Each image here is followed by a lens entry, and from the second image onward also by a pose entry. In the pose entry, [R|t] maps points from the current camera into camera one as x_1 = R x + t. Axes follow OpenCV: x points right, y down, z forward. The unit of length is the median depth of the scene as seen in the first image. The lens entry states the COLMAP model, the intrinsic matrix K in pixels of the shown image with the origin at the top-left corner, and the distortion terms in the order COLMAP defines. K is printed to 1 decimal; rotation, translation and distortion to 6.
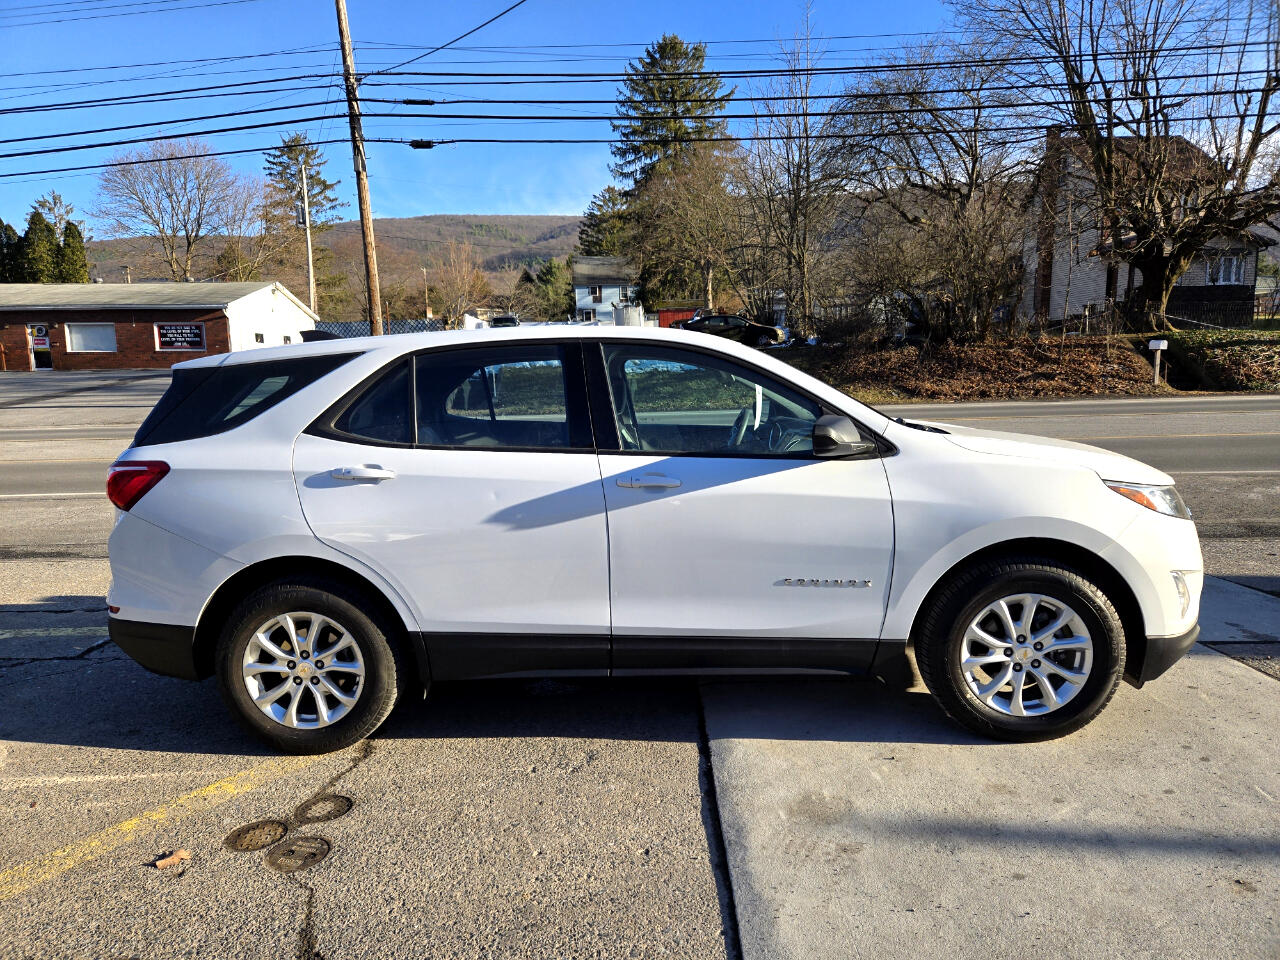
lens RADIAL K [[856.2, 0, 640.4], [0, 856.2, 481.2], [0, 0, 1]] dist [0.062402, -0.049928]
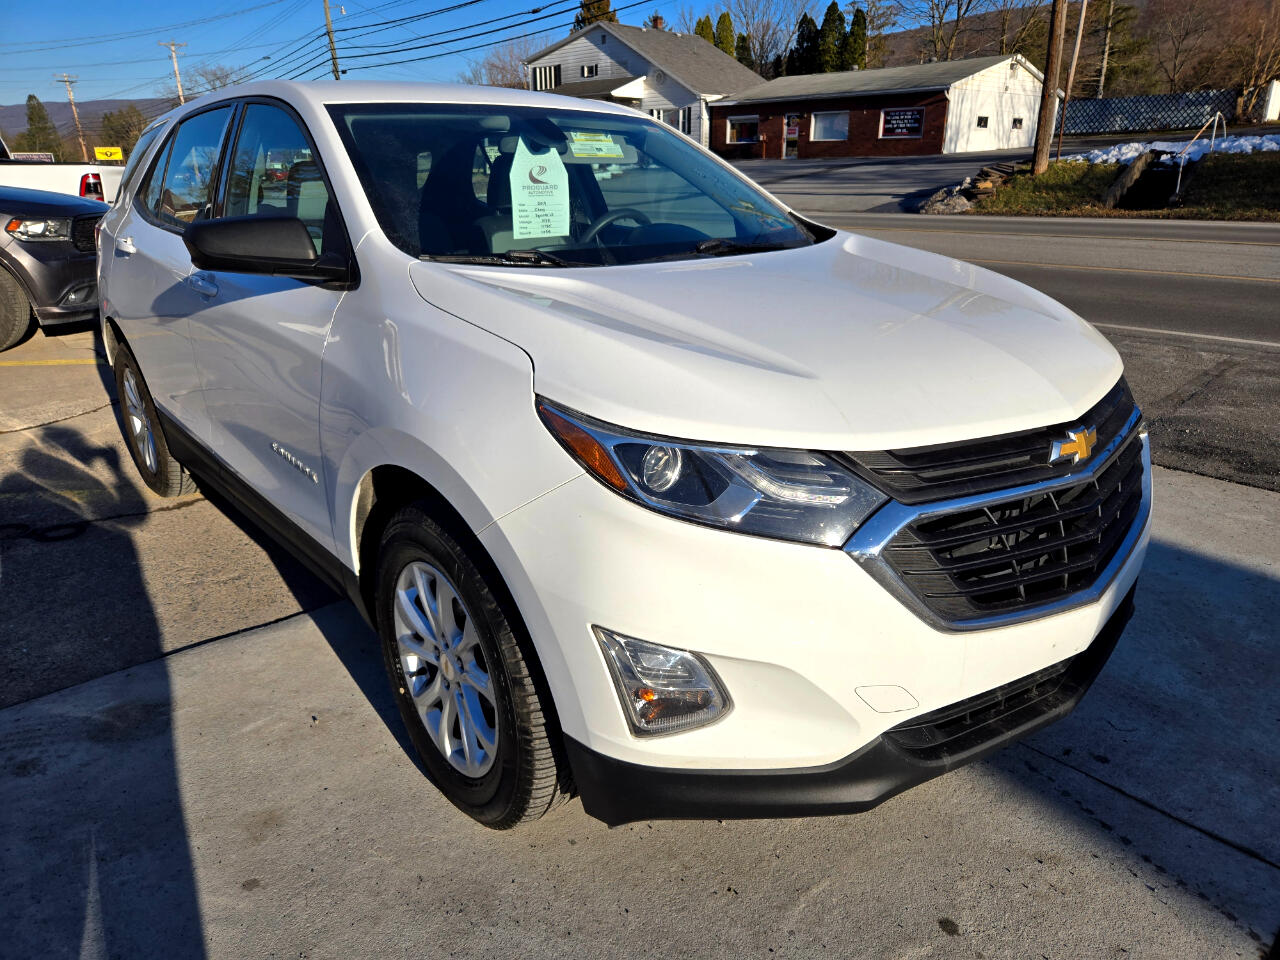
lens RADIAL K [[861.7, 0, 640.2], [0, 861.7, 472.1], [0, 0, 1]] dist [0.065453, -0.049262]
pose [[0.672456, 0.260221, -0.692884, 0.072026], [-0.105902, 0.960352, 0.257892, -0.006921], [0.732521, -0.100043, 0.673353, 0.057906]]
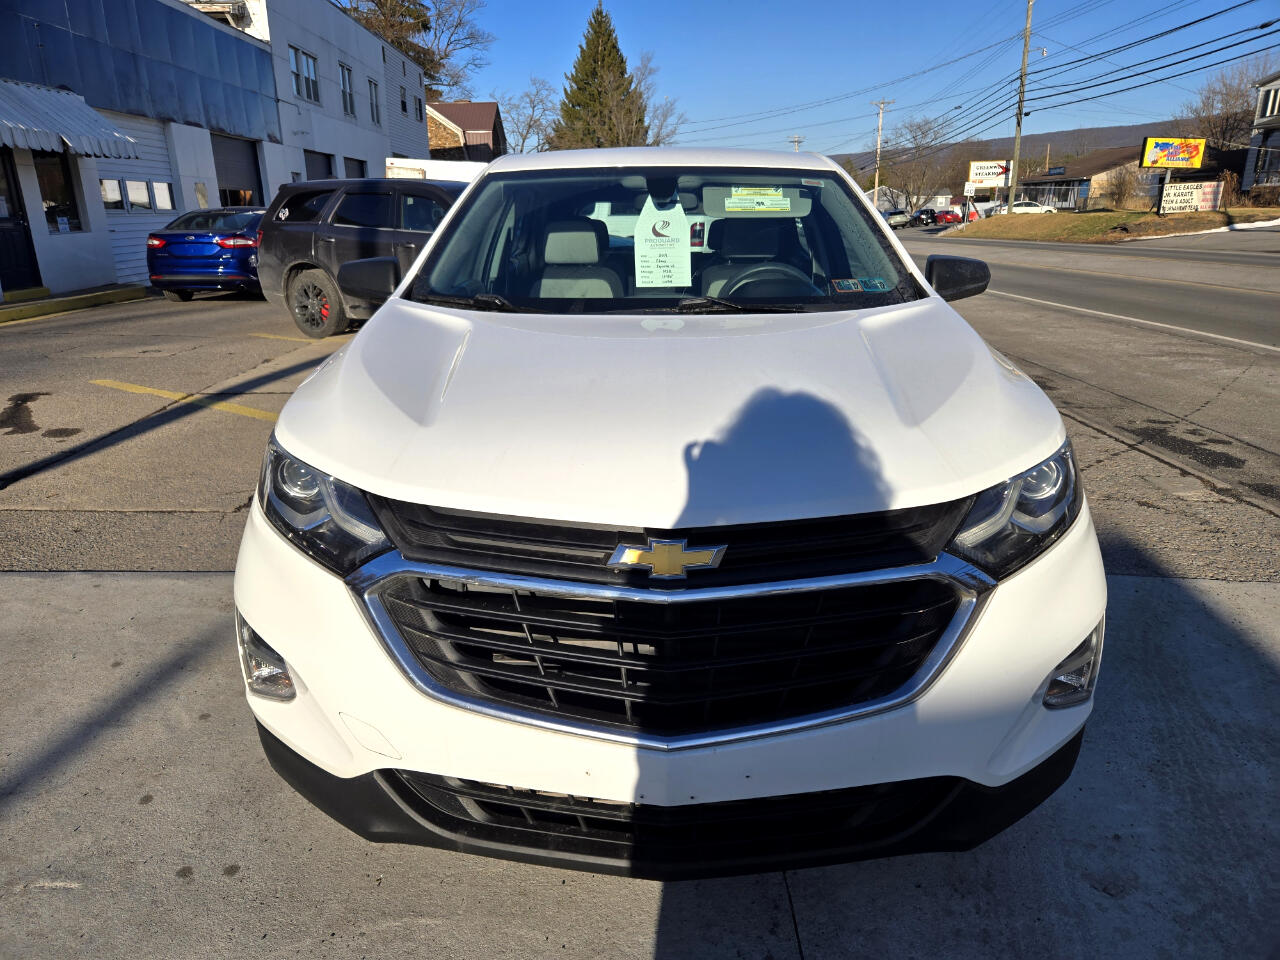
lens RADIAL K [[861.7, 0, 640.2], [0, 861.7, 472.1], [0, 0, 1]] dist [0.065453, -0.049262]
pose [[0.020665, 0.303764, -0.952523, 0.088520], [-0.125756, 0.945950, 0.298940, -0.013043], [0.991846, 0.113608, 0.057749, 0.096274]]
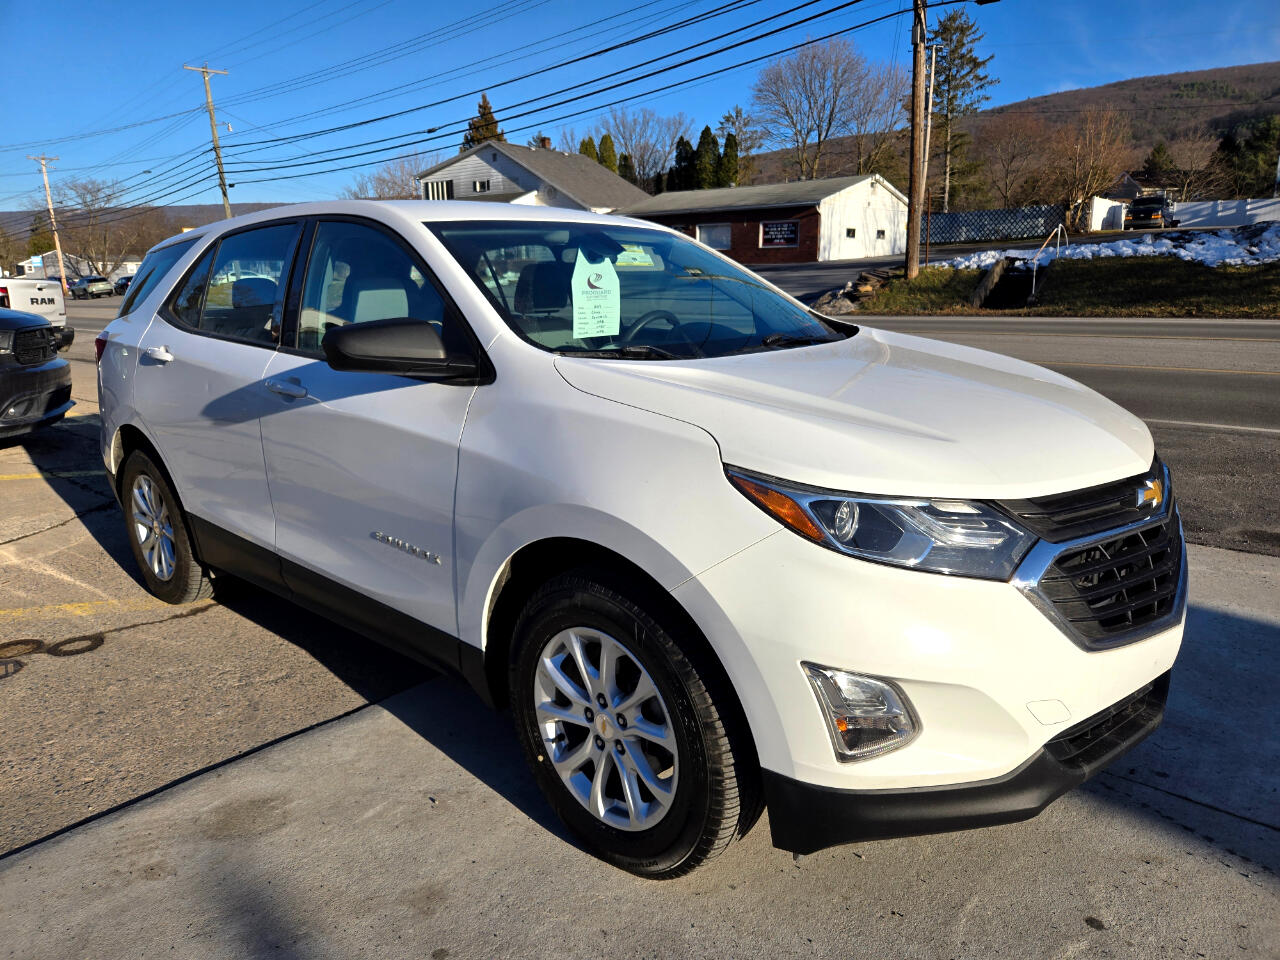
lens RADIAL K [[861.7, 0, 640.2], [0, 861.7, 472.1], [0, 0, 1]] dist [0.065453, -0.049262]
pose [[0.761530, 0.153284, -0.629743, 0.066212], [-0.086063, 0.986942, 0.136155, -0.005140], [0.642390, -0.049489, 0.764778, 0.044690]]
